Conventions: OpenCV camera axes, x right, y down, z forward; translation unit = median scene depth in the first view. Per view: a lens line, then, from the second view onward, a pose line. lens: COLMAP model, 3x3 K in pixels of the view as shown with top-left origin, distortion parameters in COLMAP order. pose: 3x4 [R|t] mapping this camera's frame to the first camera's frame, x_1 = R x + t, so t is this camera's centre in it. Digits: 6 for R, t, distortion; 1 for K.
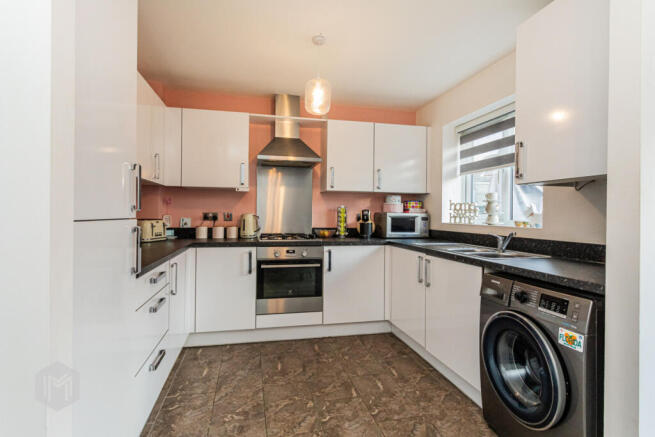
lens RADIAL K [[333.7, 0, 327.5], [0, 333.7, 218.5], [0, 0, 1]] dist [0.001800, 0.000266]
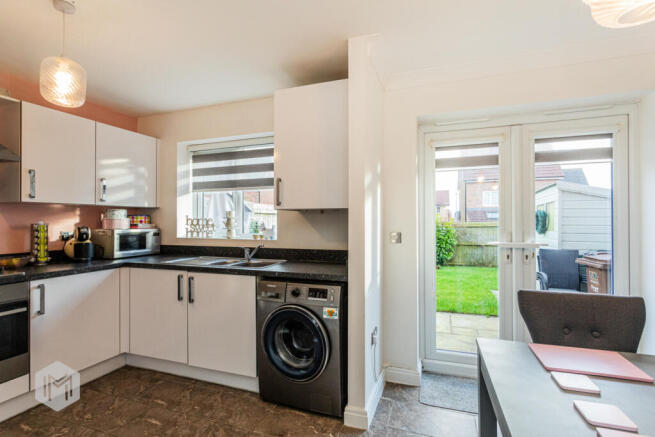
lens RADIAL K [[333.7, 0, 327.5], [0, 333.7, 218.5], [0, 0, 1]] dist [0.001800, 0.000266]
pose [[0.512253, -0.013971, 0.858721, -0.313071], [0.014440, 0.999866, 0.007653, -0.049698], [-0.858713, 0.008479, 0.512386, 0.094718]]
